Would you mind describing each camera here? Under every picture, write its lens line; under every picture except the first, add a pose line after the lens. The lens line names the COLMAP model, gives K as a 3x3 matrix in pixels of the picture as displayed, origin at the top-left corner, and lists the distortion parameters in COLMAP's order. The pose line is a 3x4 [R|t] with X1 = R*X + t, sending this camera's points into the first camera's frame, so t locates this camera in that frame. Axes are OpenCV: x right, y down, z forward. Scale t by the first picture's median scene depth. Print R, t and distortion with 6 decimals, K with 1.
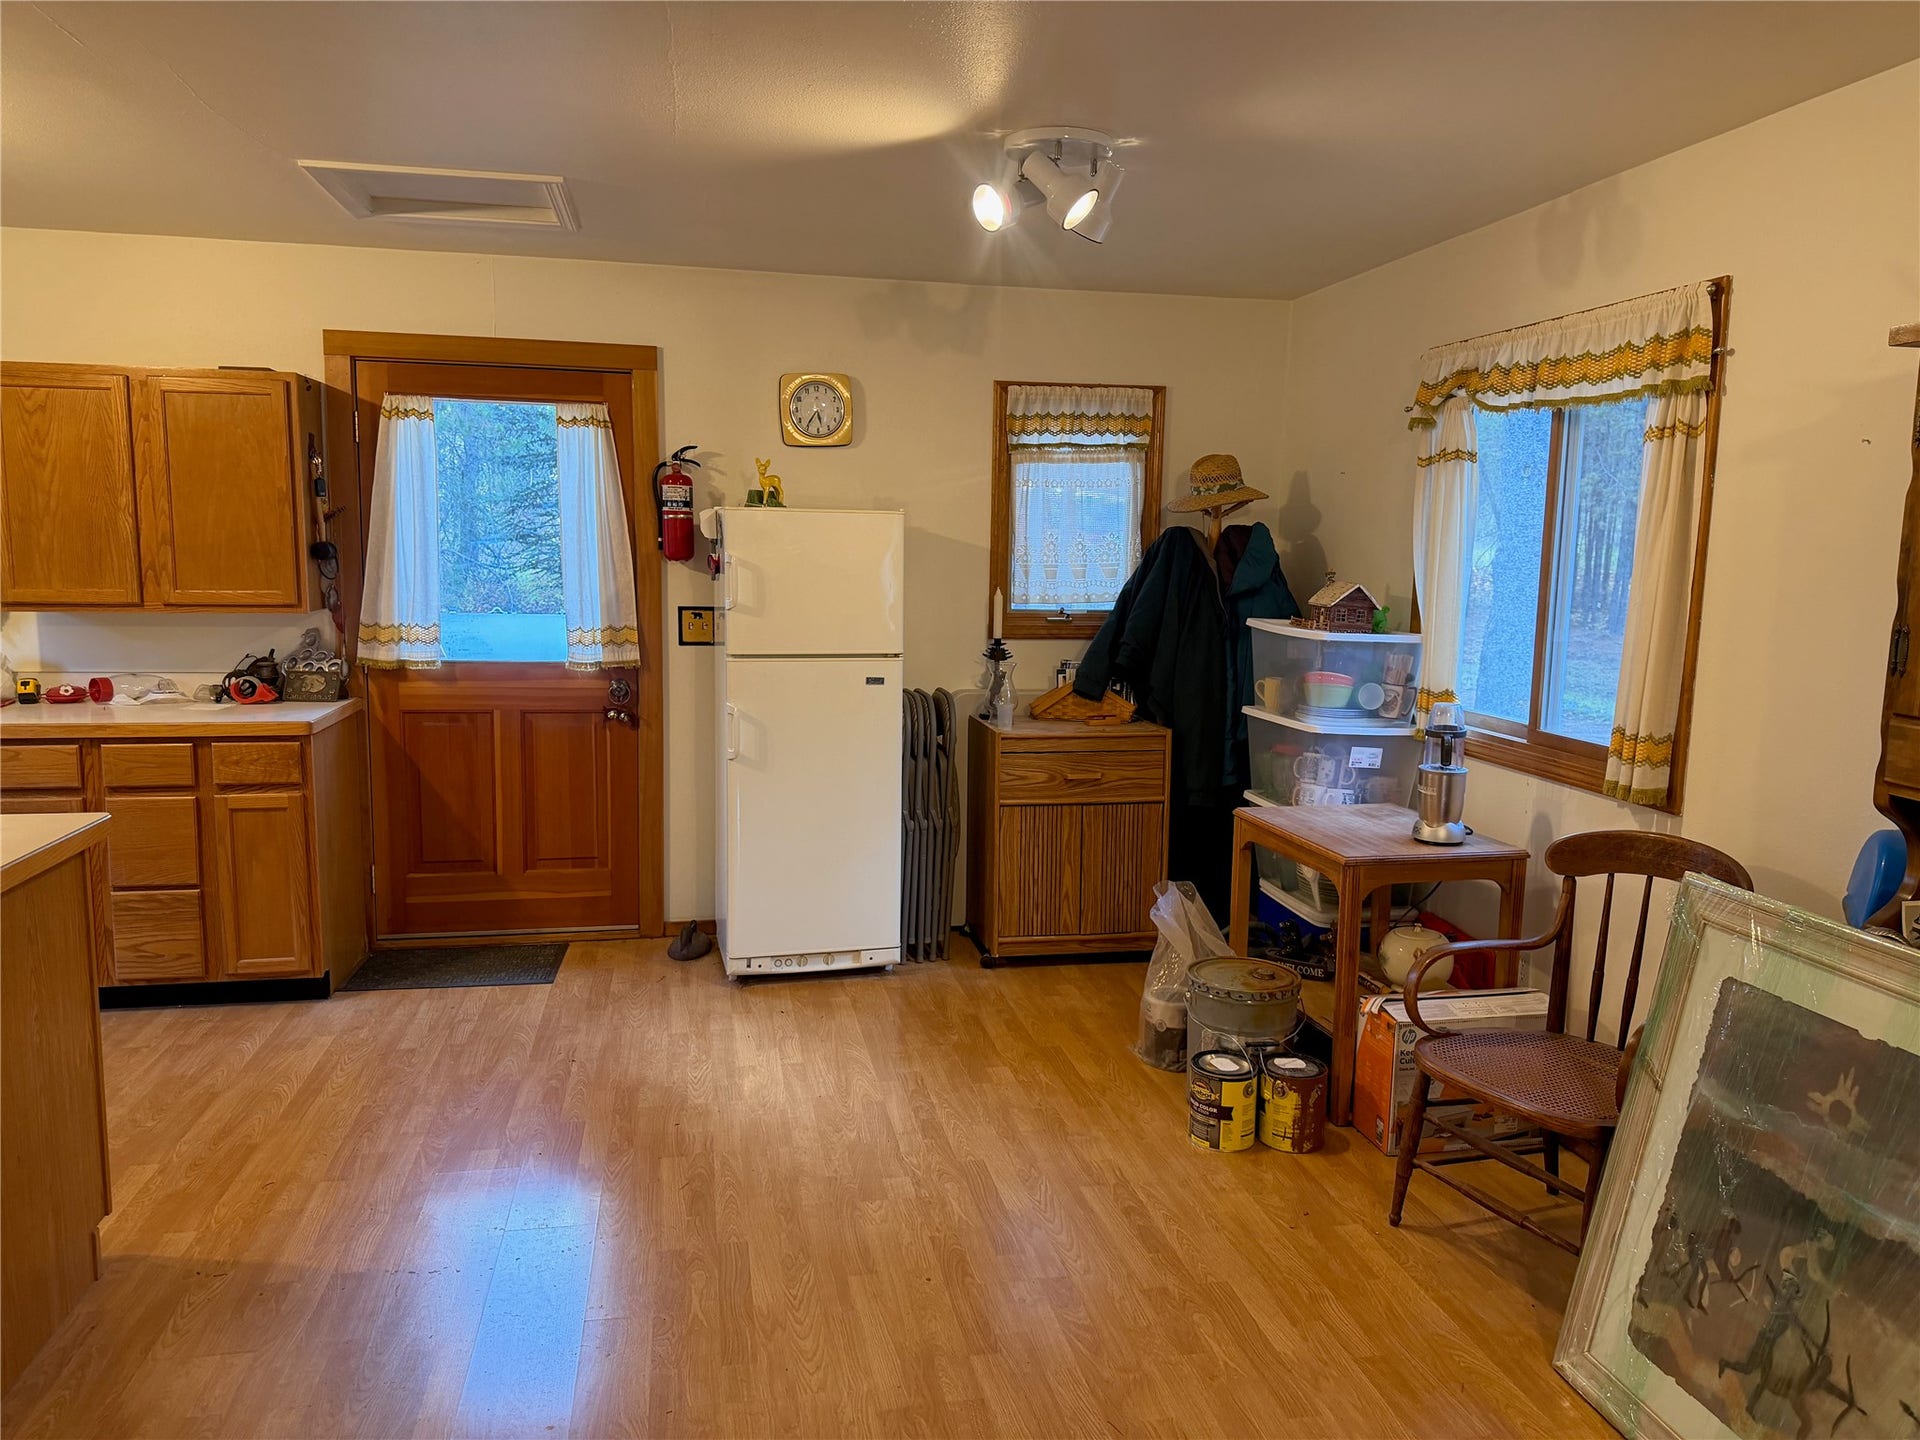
lens RADIAL K [[1380.1, 0, 965.8], [0, 1380.1, 714.0], [0, 0, 1]] dist [0.111474, -0.132478]
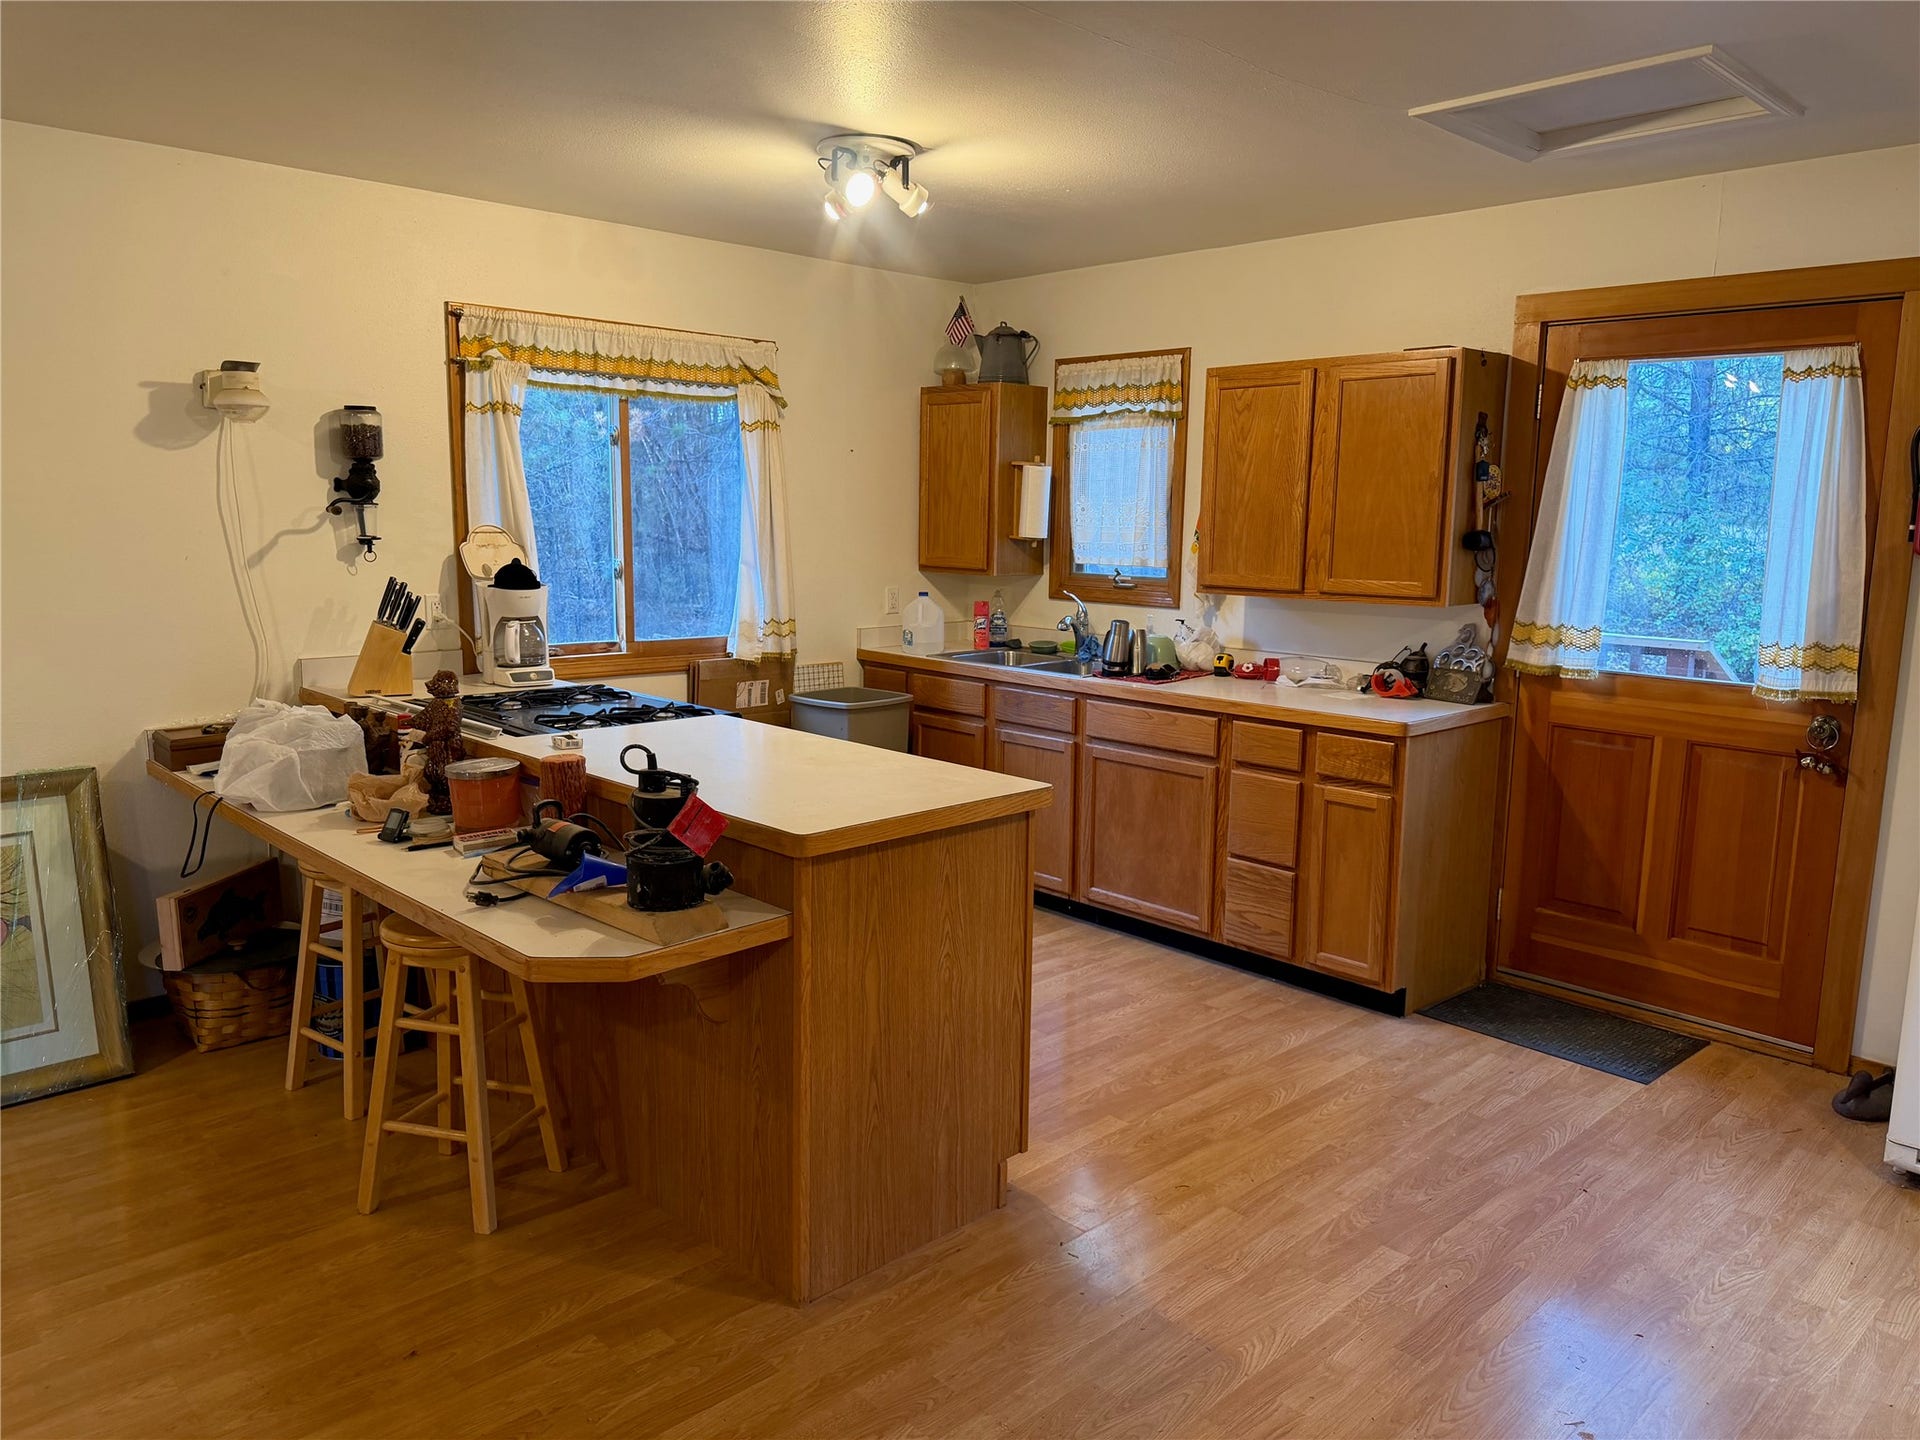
lens RADIAL K [[1363.7, 0, 960.0], [0, 1363.7, 720.0], [0, 0, 1]] dist [0.110772, -0.164589]
pose [[0.544729, 0.121031, -0.829832, 0.126830], [-0.111963, 0.991168, 0.071065, -0.026827], [0.831104, 0.054199, 0.553469, 0.231161]]
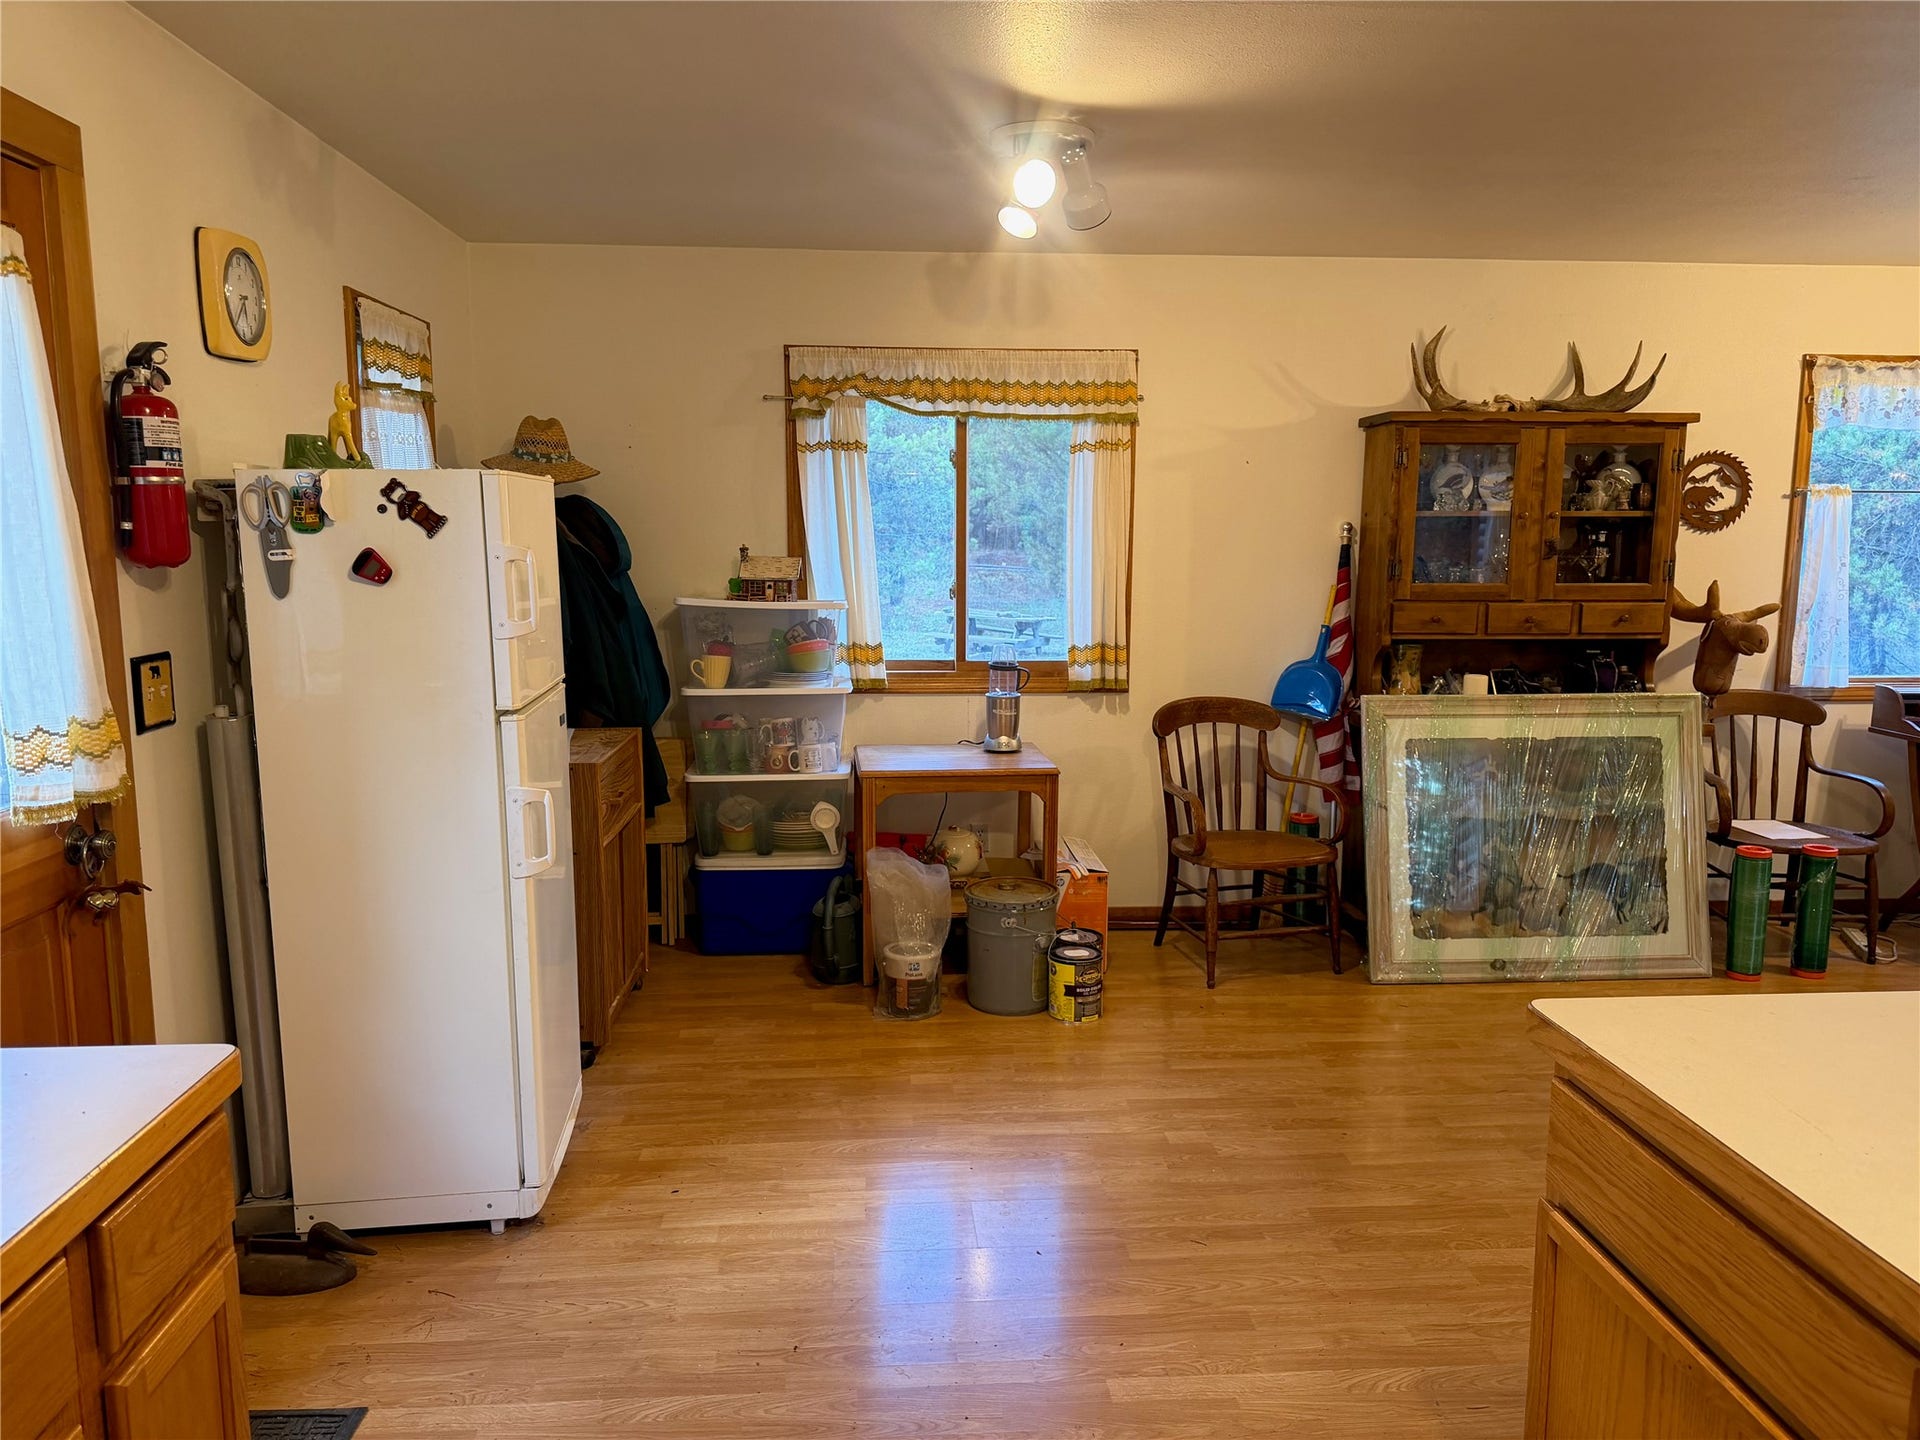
lens RADIAL K [[1363.7, 0, 960.0], [0, 1363.7, 720.0], [0, 0, 1]] dist [0.110772, -0.164589]
pose [[0.115837, -0.153589, 0.981322, -0.748018], [0.125685, 0.982298, 0.138906, -0.097636], [-0.985284, 0.107247, 0.133090, 0.717297]]
